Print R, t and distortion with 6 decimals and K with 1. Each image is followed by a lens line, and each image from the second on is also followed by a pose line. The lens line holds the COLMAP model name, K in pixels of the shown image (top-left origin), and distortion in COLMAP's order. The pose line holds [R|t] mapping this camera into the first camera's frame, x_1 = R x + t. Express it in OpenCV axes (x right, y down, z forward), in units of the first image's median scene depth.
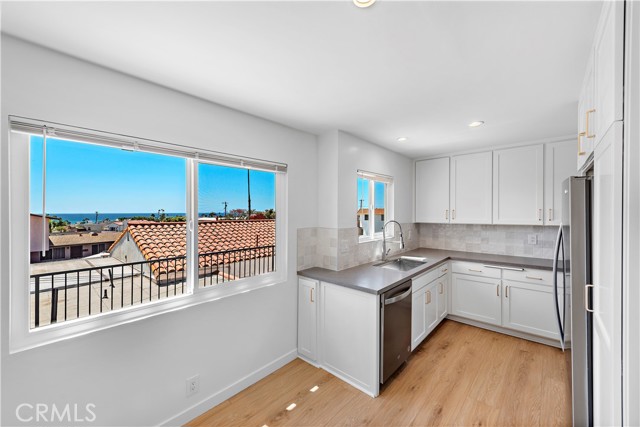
lens RADIAL K [[251.4, 0, 320.9], [0, 251.4, 215.2], [0, 0, 1]] dist [0.013998, -0.000166]
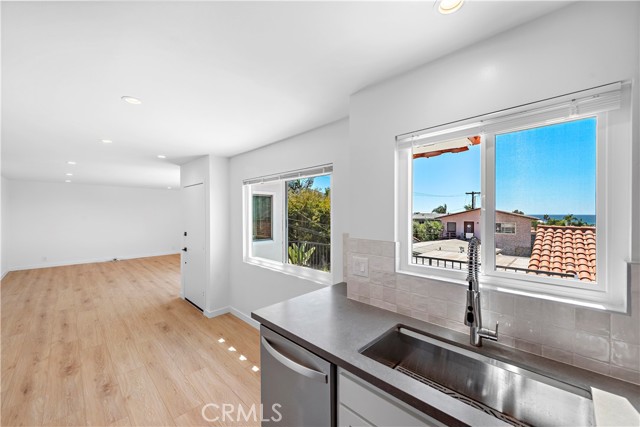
lens RADIAL K [[251.4, 0, 320.9], [0, 251.4, 215.2], [0, 0, 1]] dist [0.013998, -0.000166]
pose [[-0.041137, 0.008617, -0.999116, 0.594347], [-0.012924, 0.999875, 0.009156, -0.011677], [0.999070, 0.013289, -0.041020, 0.731029]]
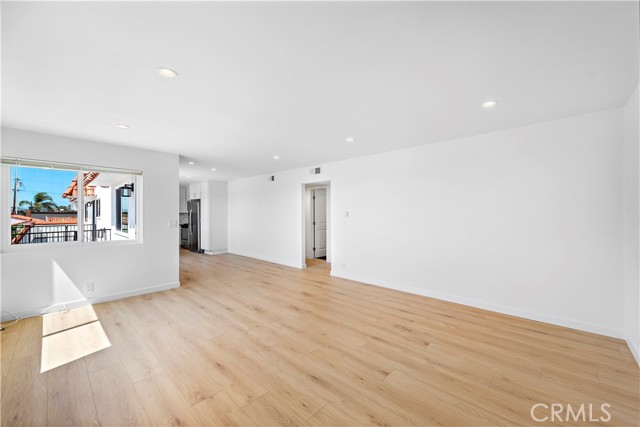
lens RADIAL K [[251.4, 0, 320.9], [0, 251.4, 215.2], [0, 0, 1]] dist [0.013998, -0.000166]
pose [[0.014485, -0.005657, 0.999879, -2.029376], [0.018316, 0.999818, 0.005392, 0.076374], [-0.999727, 0.018236, 0.014586, -0.831715]]
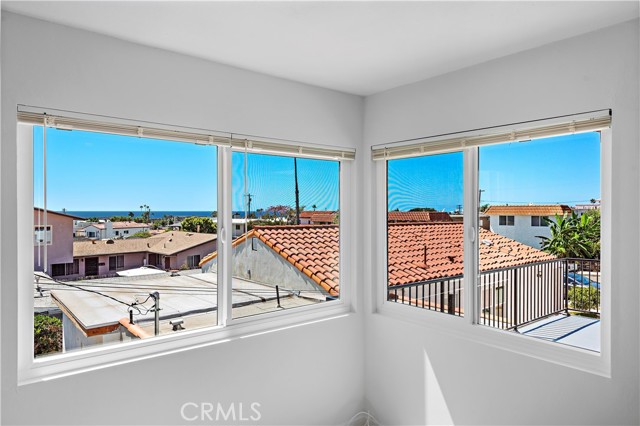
lens RADIAL K [[423.6, 0, 320.0], [0, 423.6, 213.0], [0, 0, 1]] dist [0.009407, 0.000974]
pose [[0.988308, 0.004951, -0.152391, -1.120967], [-0.005824, 0.999969, -0.005283, -0.004718], [0.152360, 0.006109, 0.988306, -0.555771]]
